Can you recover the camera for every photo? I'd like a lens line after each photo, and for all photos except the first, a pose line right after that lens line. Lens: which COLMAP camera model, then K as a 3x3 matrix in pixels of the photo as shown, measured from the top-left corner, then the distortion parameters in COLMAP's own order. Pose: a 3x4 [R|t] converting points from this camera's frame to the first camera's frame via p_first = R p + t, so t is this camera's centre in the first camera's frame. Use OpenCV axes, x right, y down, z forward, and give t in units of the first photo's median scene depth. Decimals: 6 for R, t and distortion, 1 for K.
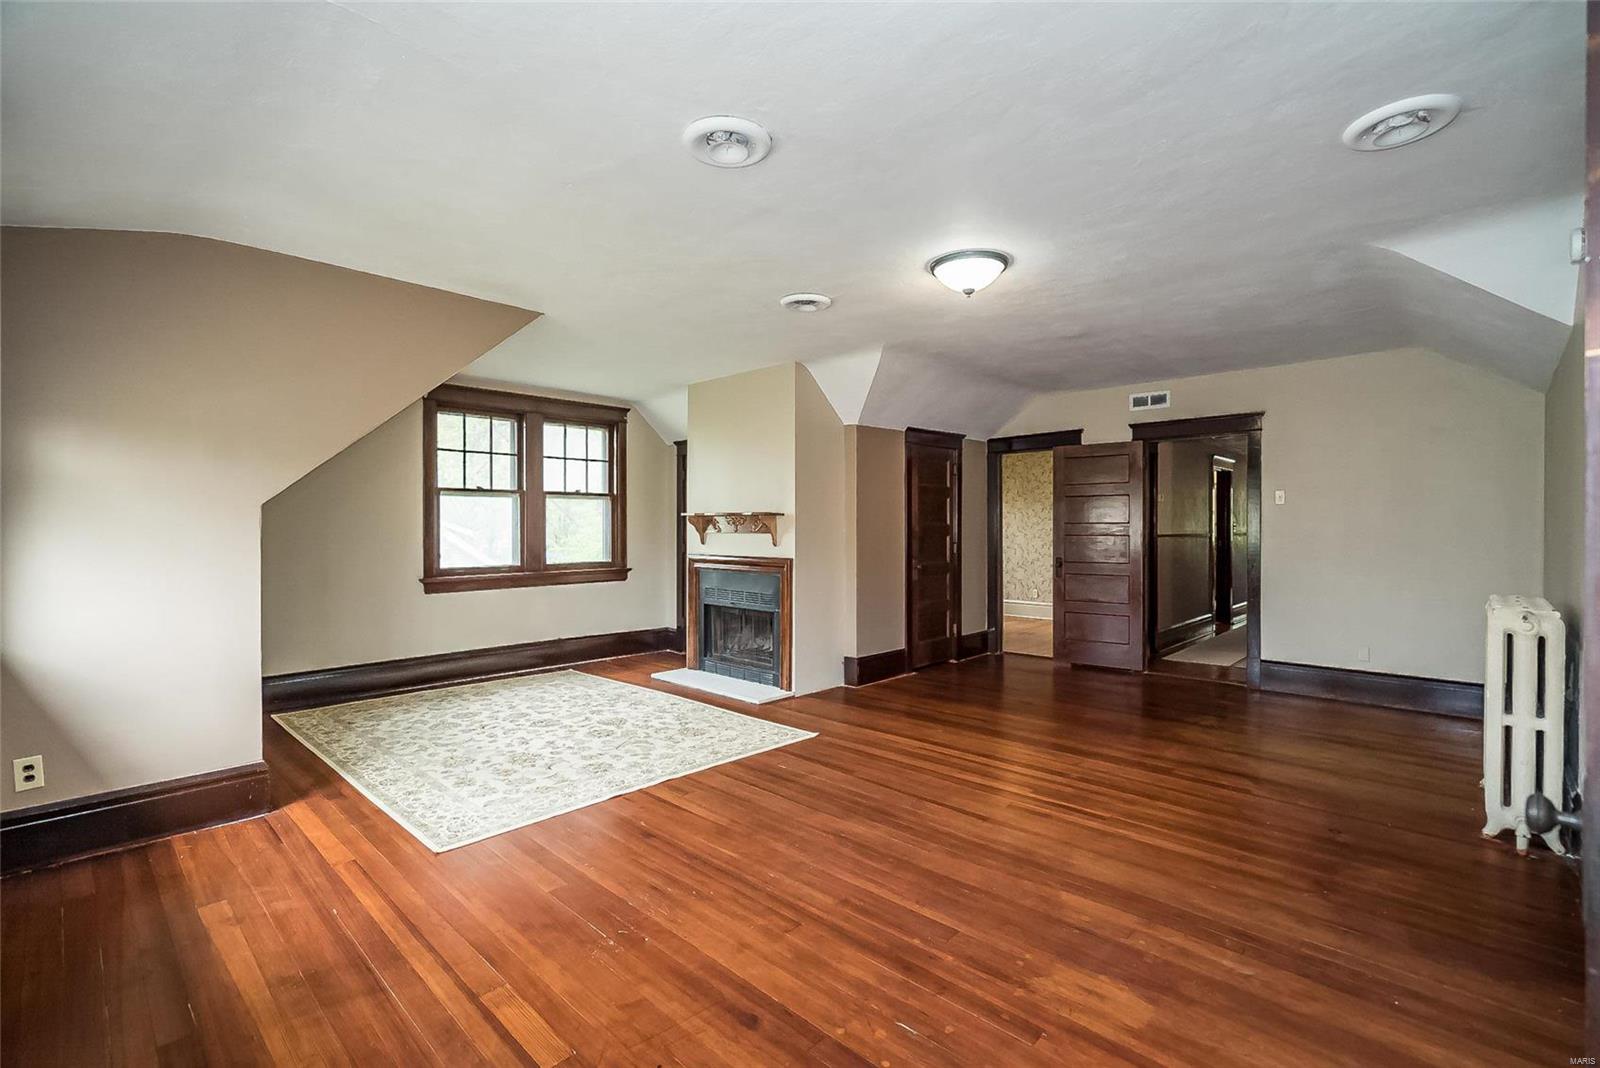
lens RADIAL K [[709.2, 0, 805.4], [0, 709.2, 530.8], [0, 0, 1]] dist [-0.009256, 0.005135]
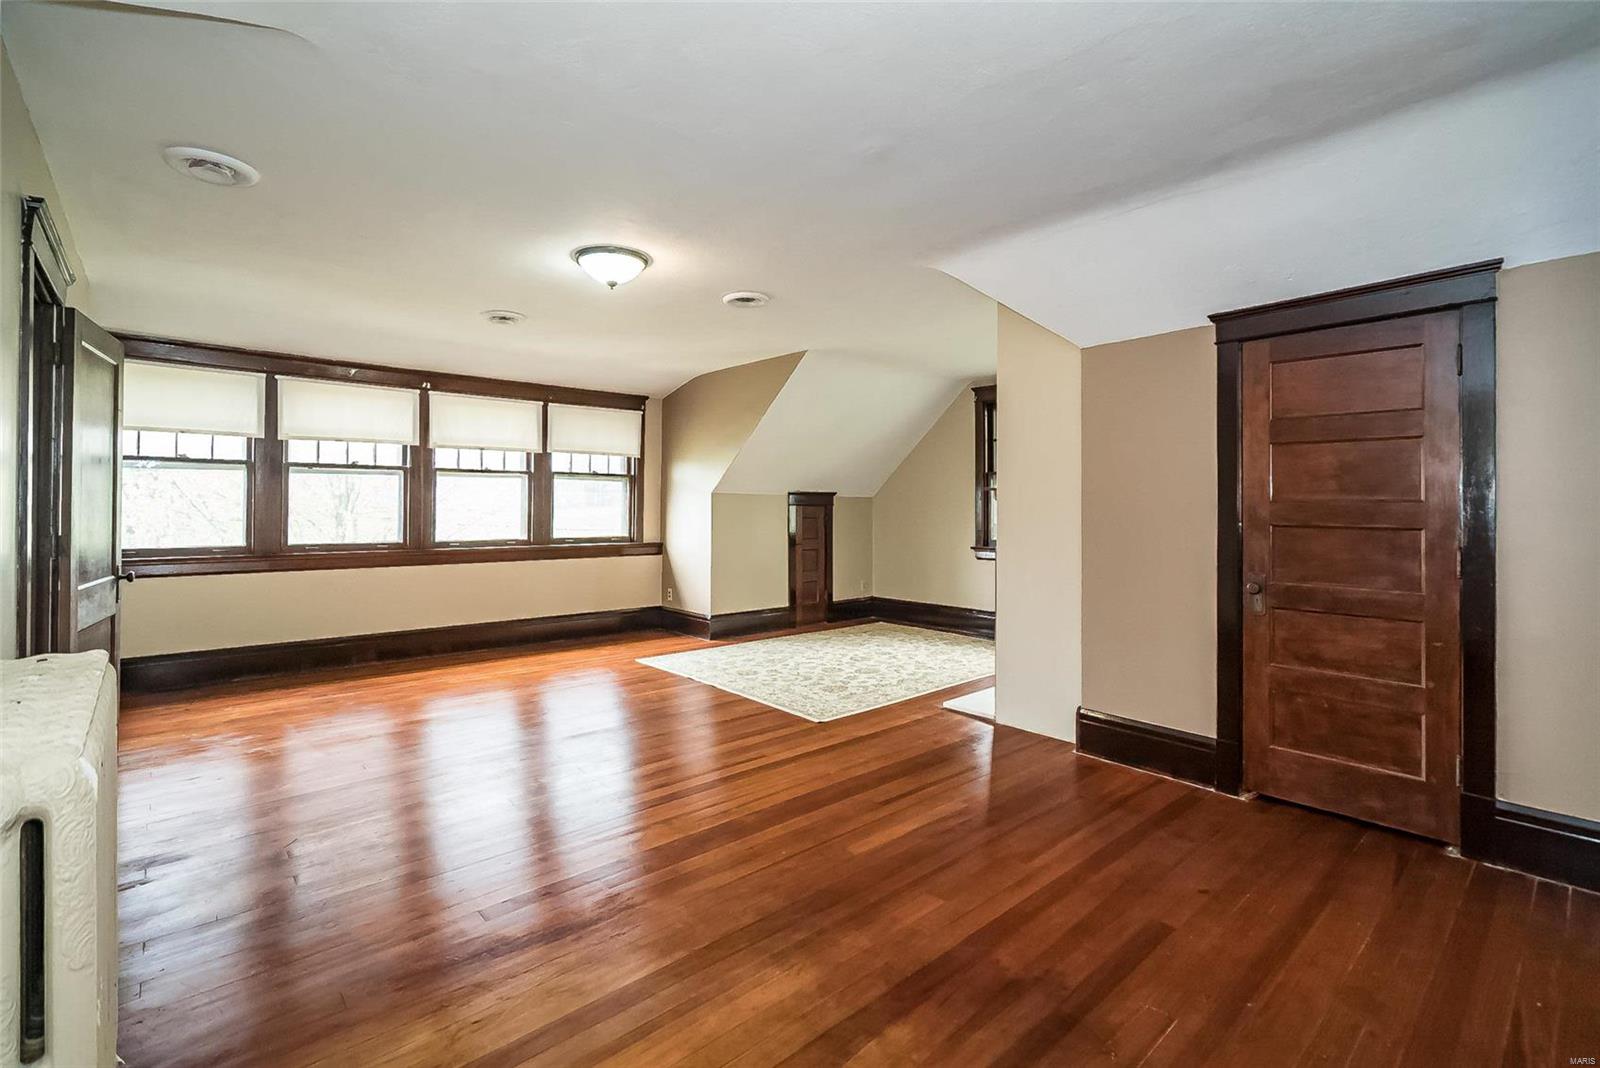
lens RADIAL K [[733.9, 0, 800.7], [0, 733.9, 512.2], [0, 0, 1]] dist [-0.000864, 0.000133]
pose [[-0.089398, 0.012551, -0.995917, 0.804174], [-0.009978, 0.999859, 0.013496, -0.007651], [0.995946, 0.011144, -0.089260, 0.850164]]
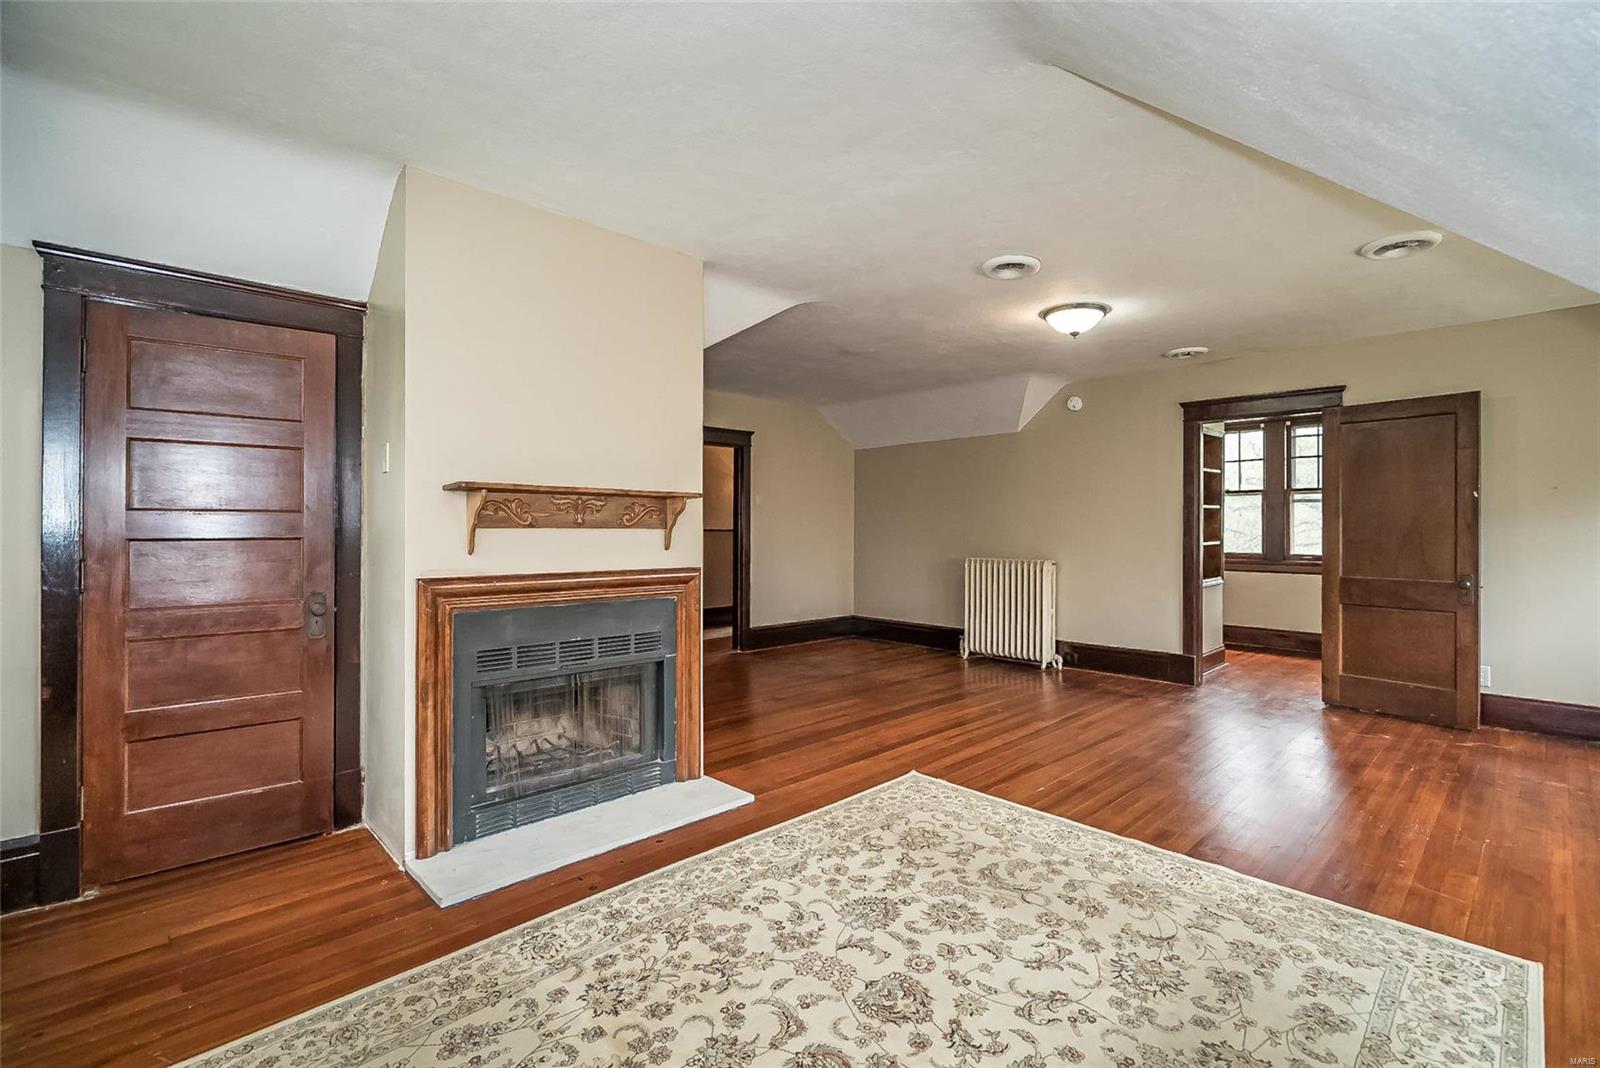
lens RADIAL K [[714.9, 0, 799.5], [0, 714.9, 523.8], [0, 0, 1]] dist [-0.000174, 0.000078]
pose [[0.049437, 0.006517, 0.998756, -0.656302], [0.003551, 0.999971, -0.006701, 0.003533], [-0.998771, 0.003878, 0.049412, 0.873611]]
